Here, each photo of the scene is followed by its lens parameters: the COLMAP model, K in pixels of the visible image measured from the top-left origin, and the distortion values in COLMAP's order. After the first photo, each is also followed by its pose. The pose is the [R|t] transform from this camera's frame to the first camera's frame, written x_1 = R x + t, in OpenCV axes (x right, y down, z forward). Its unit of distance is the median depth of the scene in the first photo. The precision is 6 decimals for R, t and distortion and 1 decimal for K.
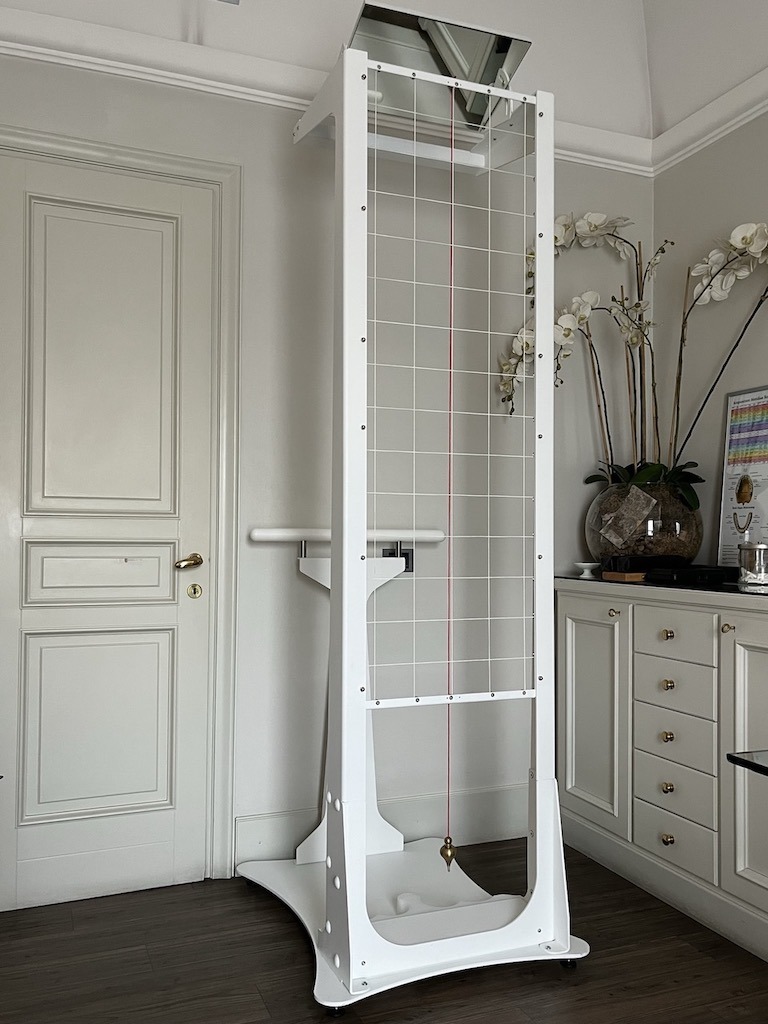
lens RADIAL K [[915.2, 0, 384.0], [0, 915.2, 512.0], [0, 0, 1]] dist [-0.099352, 0.001522]
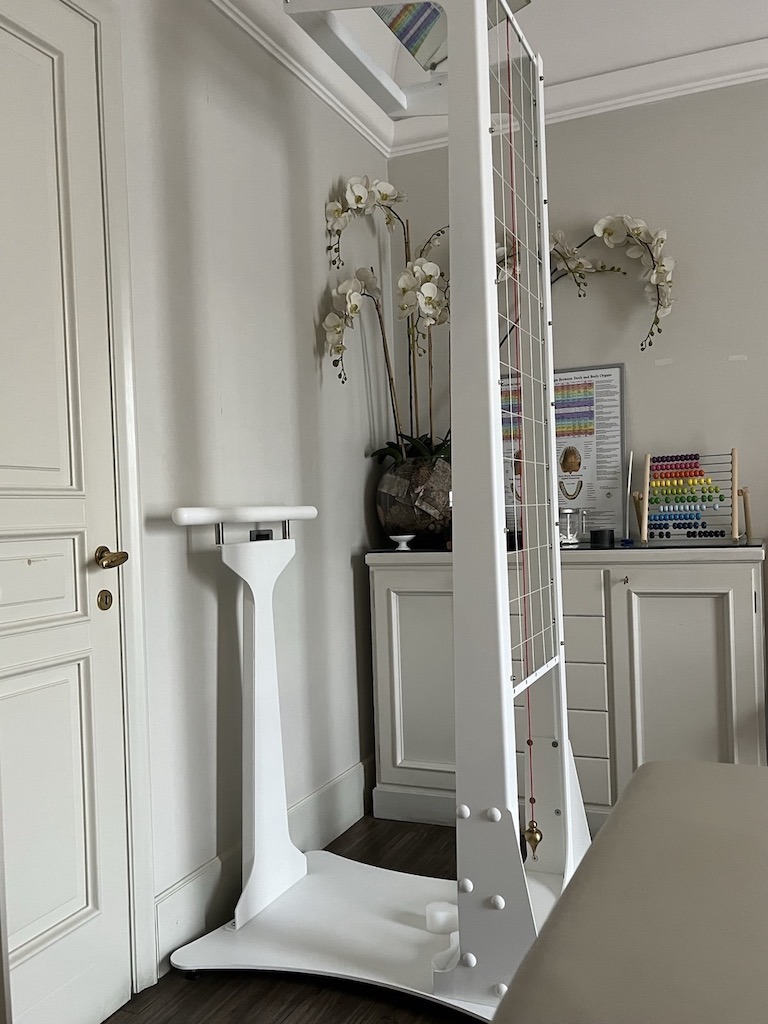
lens RADIAL K [[859.9, 0, 383.8], [0, 859.9, 541.6], [0, 0, 1]] dist [-0.060920, 0.001250]
pose [[0.730193, -0.057521, 0.680815, -0.493893], [0.027677, 0.998122, 0.054645, 0.011365], [-0.682680, -0.021058, 0.730414, 0.364932]]
